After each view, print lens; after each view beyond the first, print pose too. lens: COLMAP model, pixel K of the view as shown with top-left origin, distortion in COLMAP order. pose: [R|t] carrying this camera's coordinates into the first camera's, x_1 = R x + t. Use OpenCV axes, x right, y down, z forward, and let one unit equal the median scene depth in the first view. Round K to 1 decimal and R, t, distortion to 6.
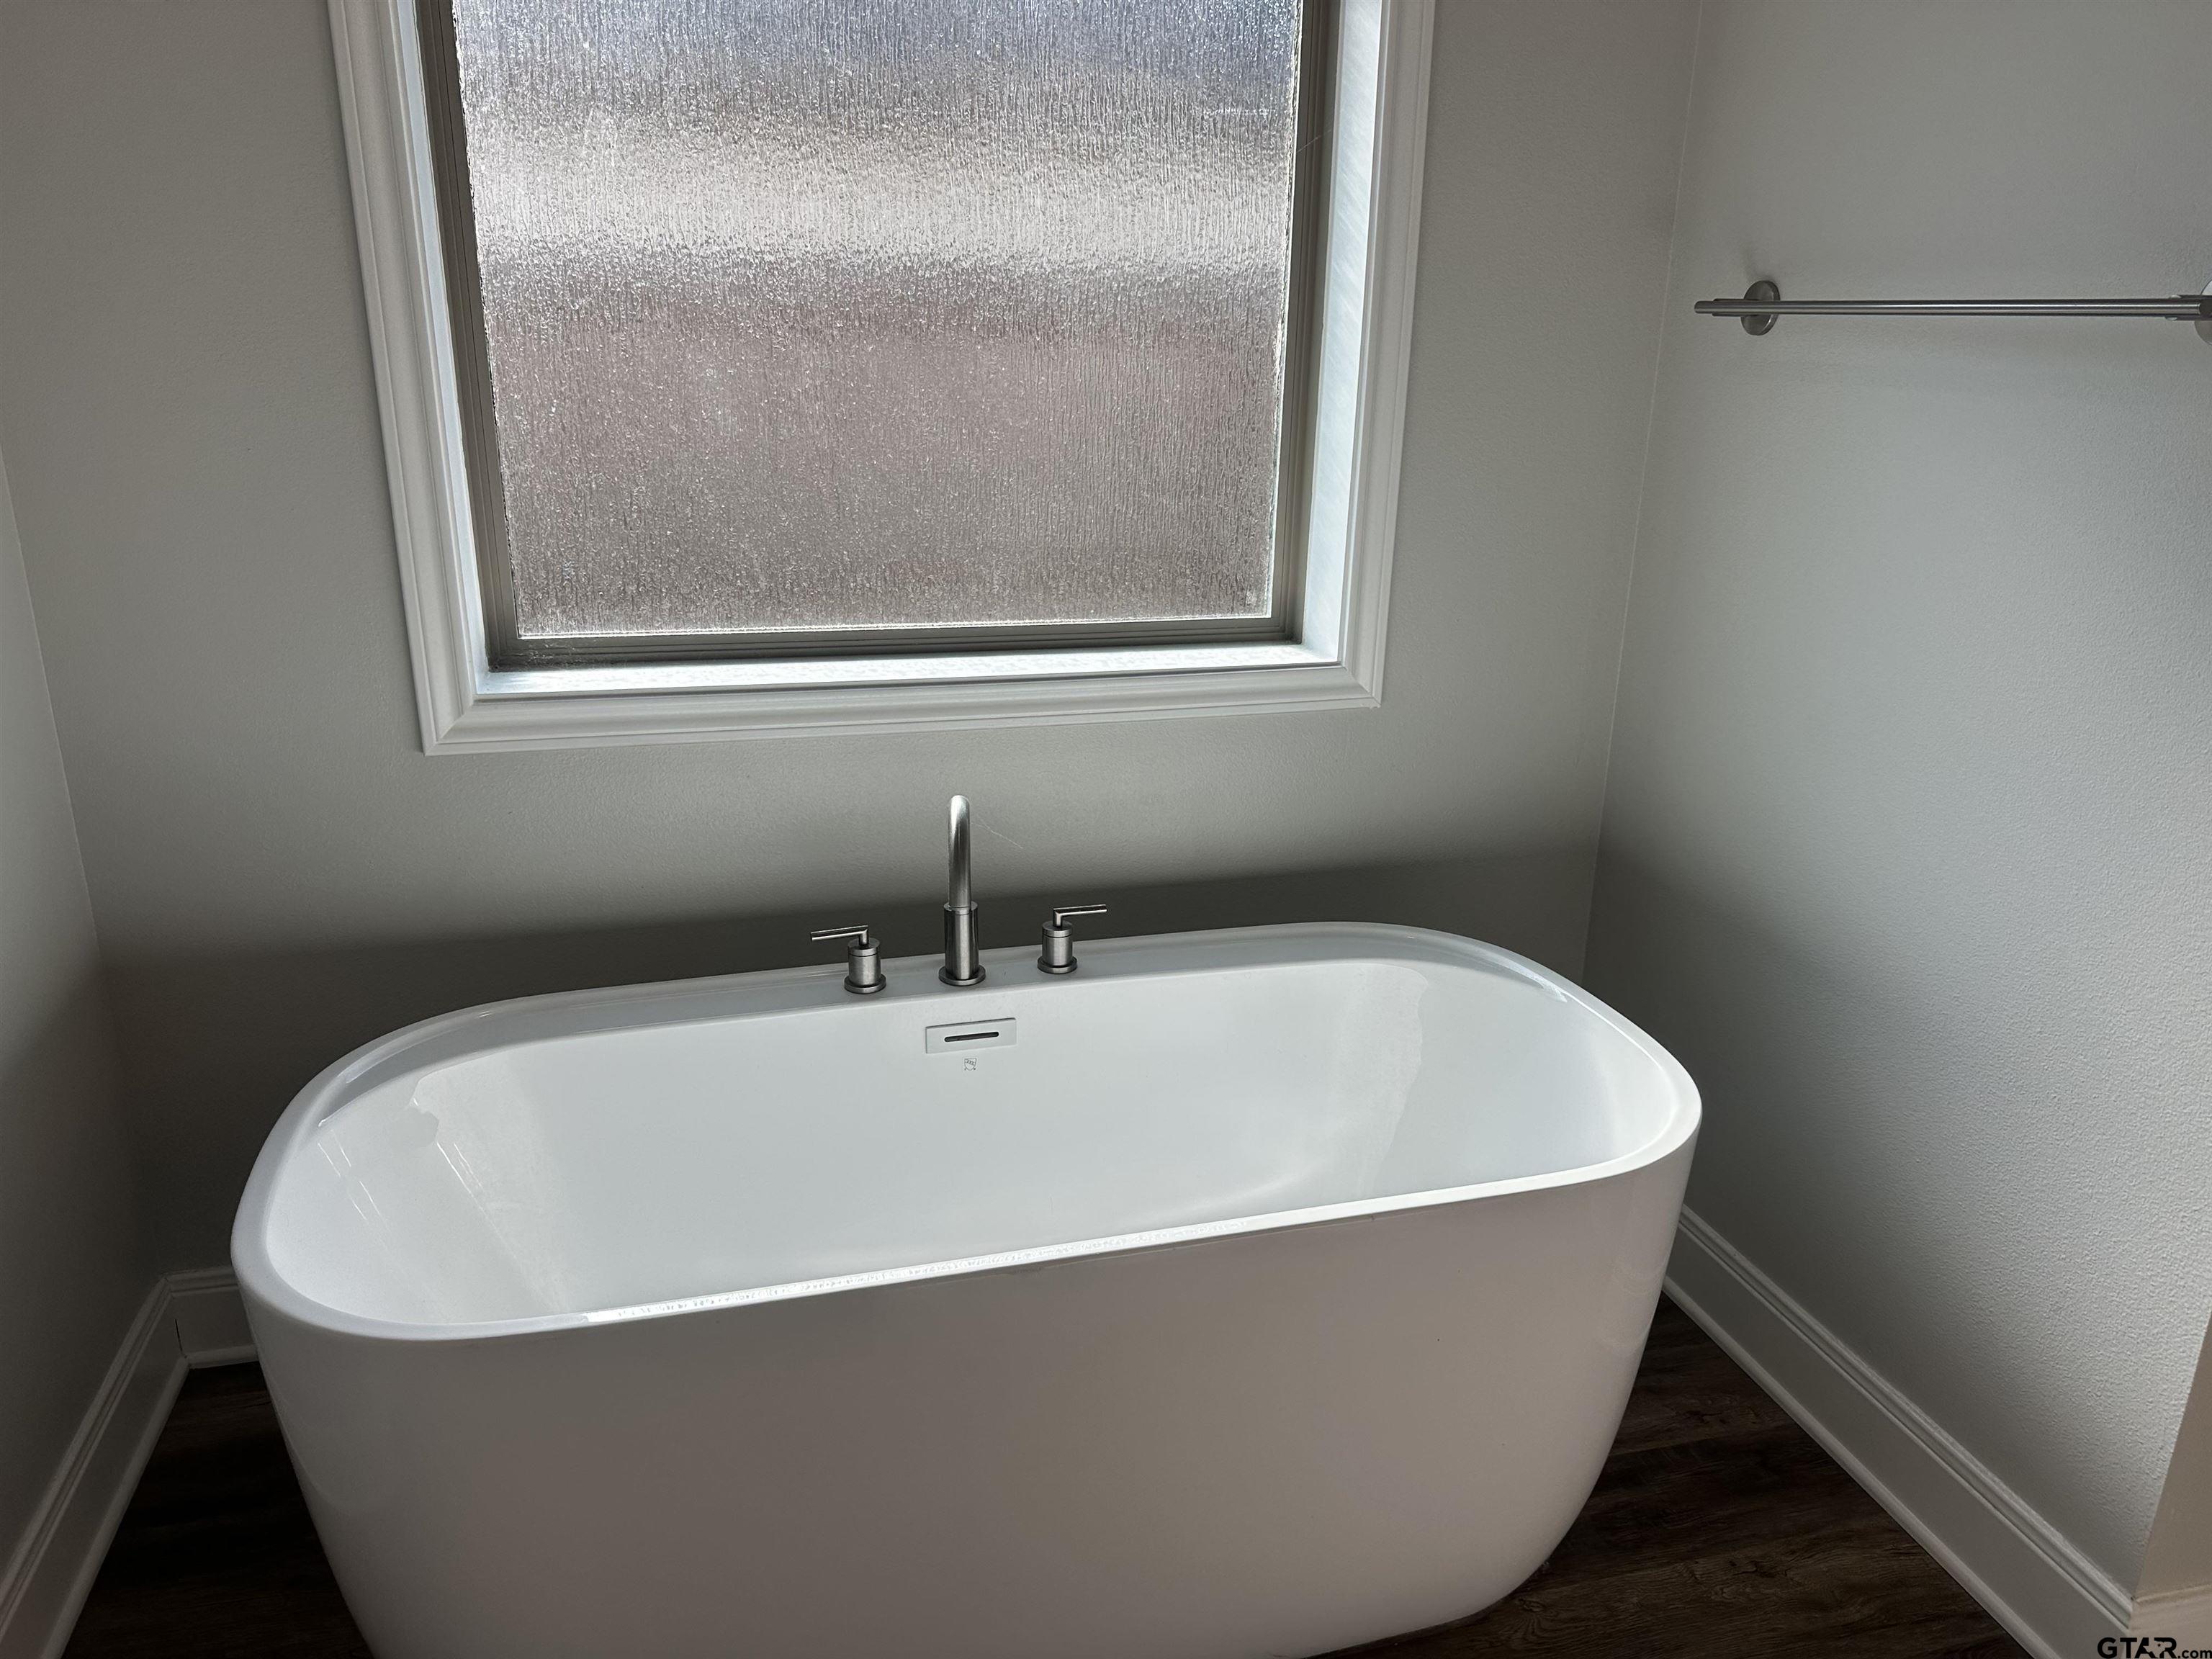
lens RADIAL K [[1550.4, 0, 1114.2], [0, 1550.4, 830.0], [0, 0, 1]] dist [0.050061, -0.056875]
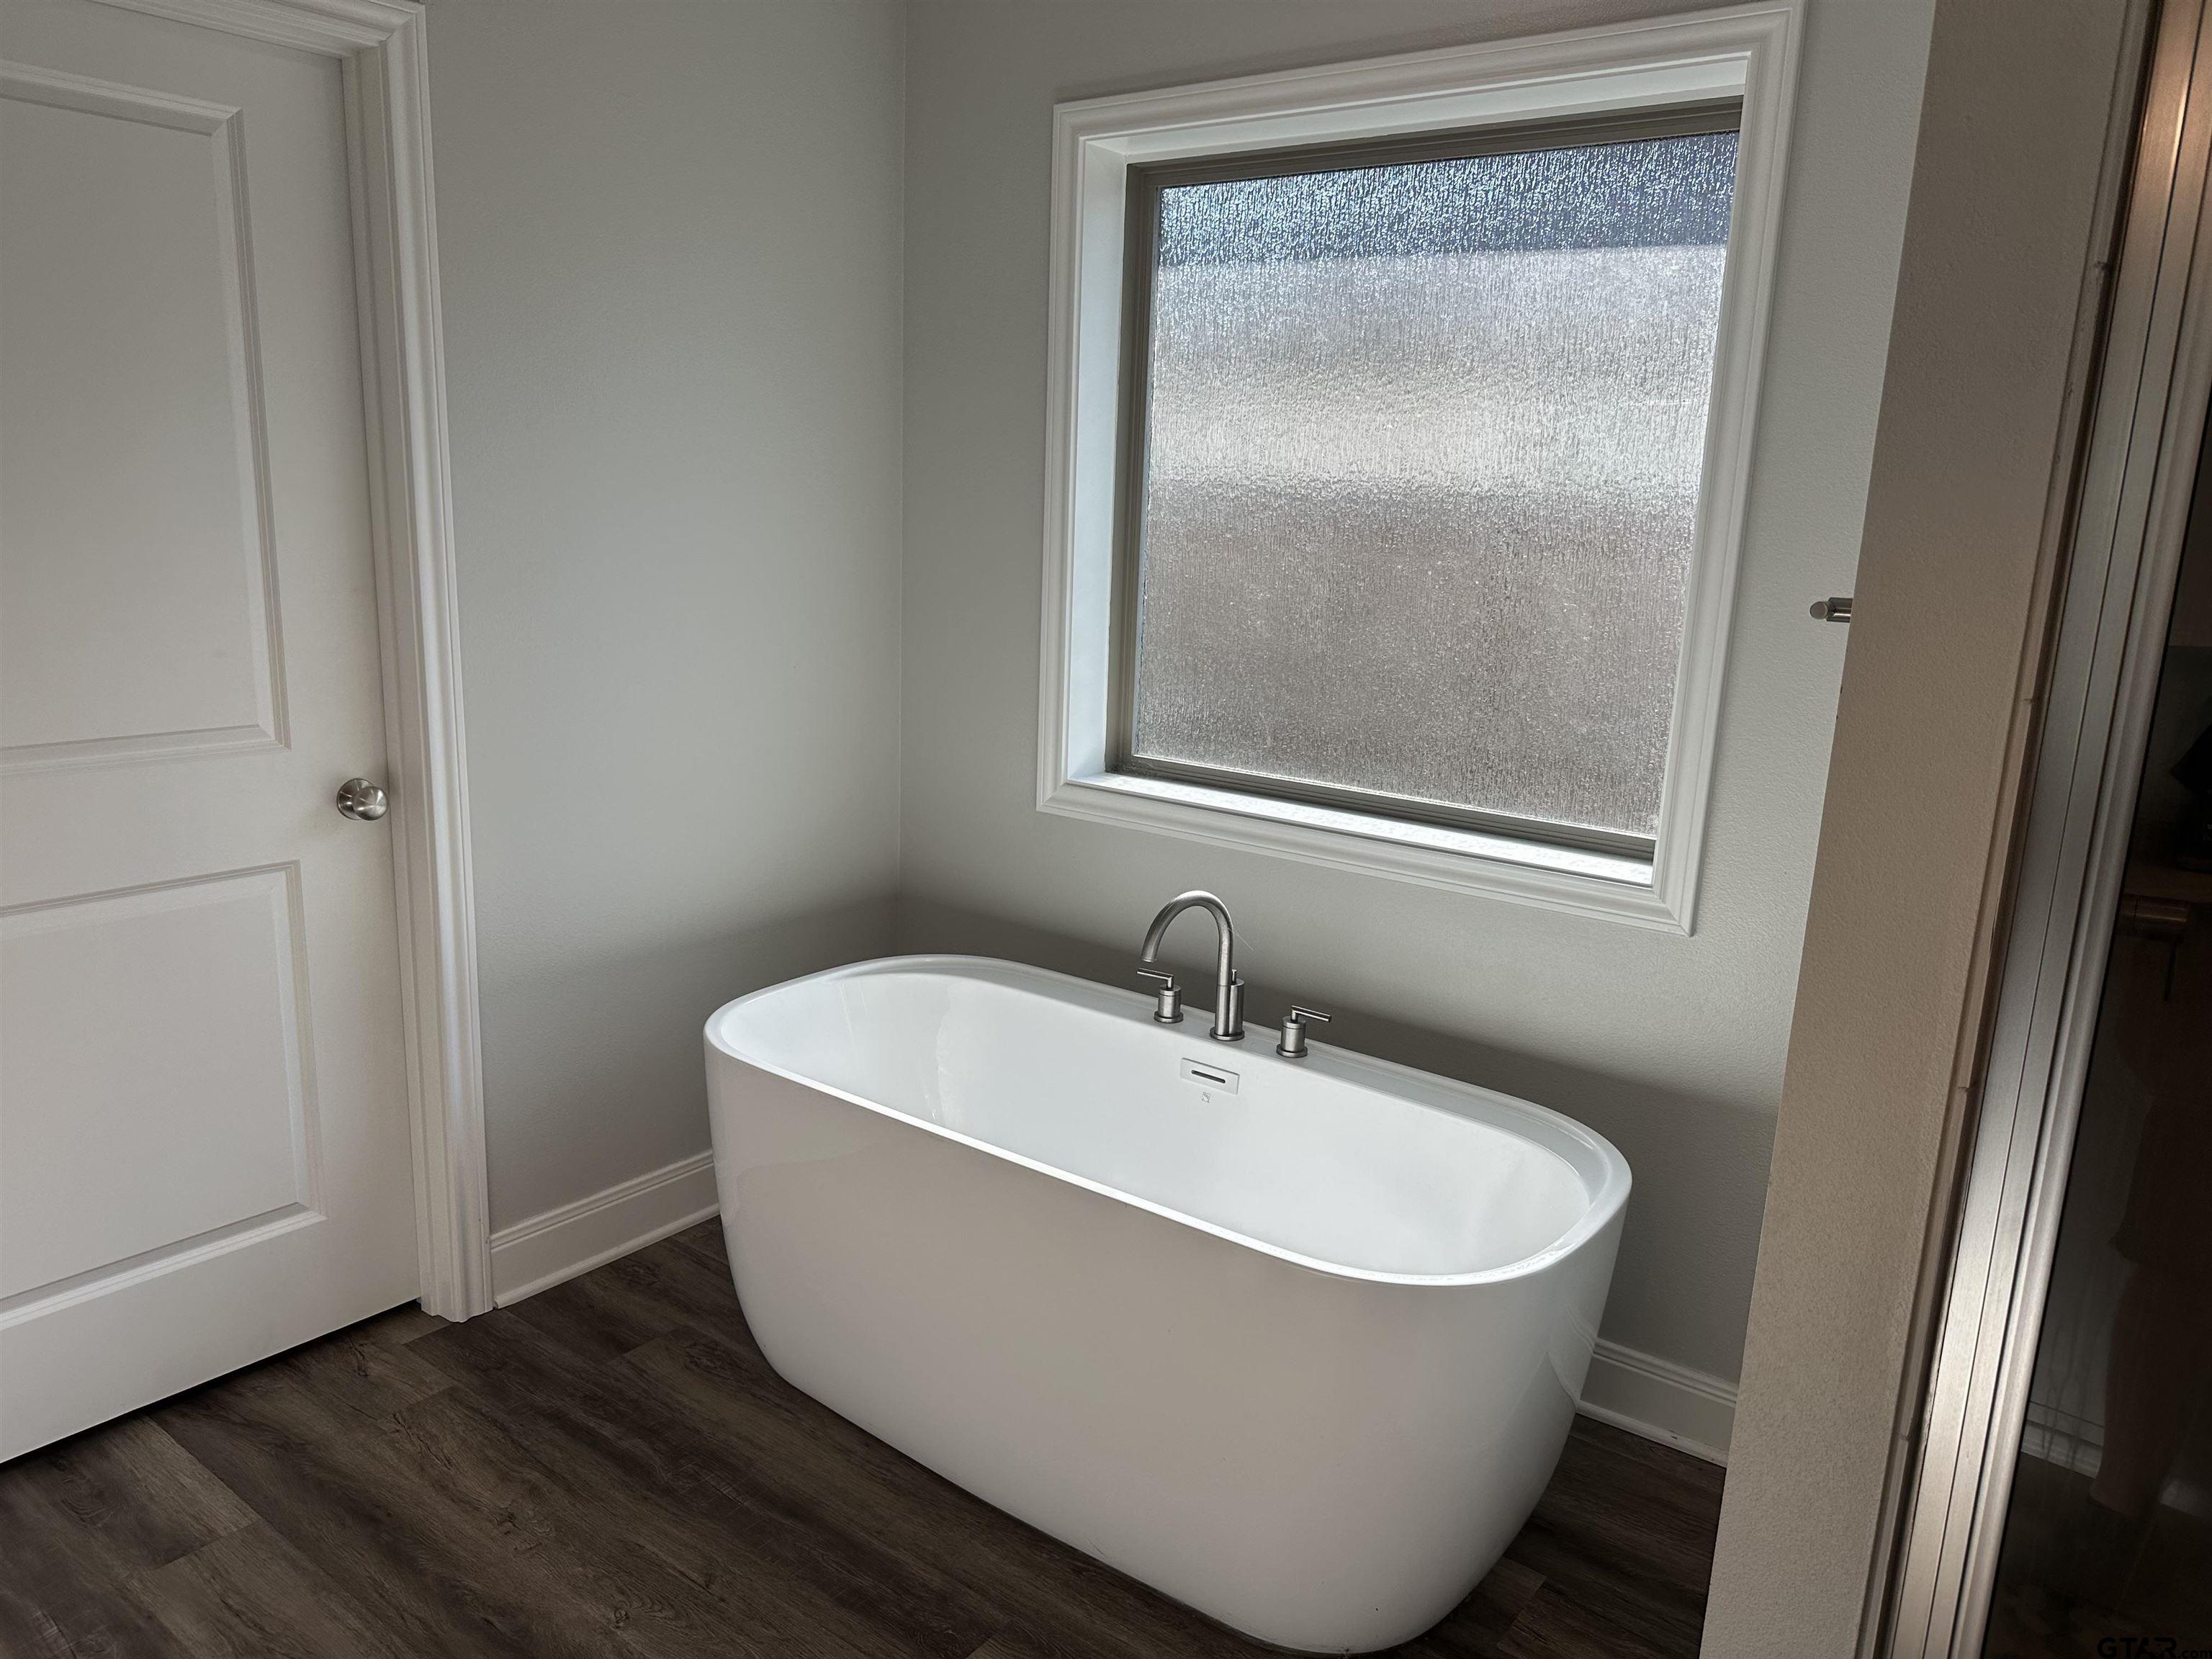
lens RADIAL K [[1550.4, 0, 1125.4], [0, 1550.4, 821.9], [0, 0, 1]] dist [0.050061, -0.056875]
pose [[0.601851, 0.165569, -0.781257, 0.802905], [-0.271886, 0.962314, -0.005511, -0.048014], [0.750902, 0.215730, 0.624185, 0.053234]]
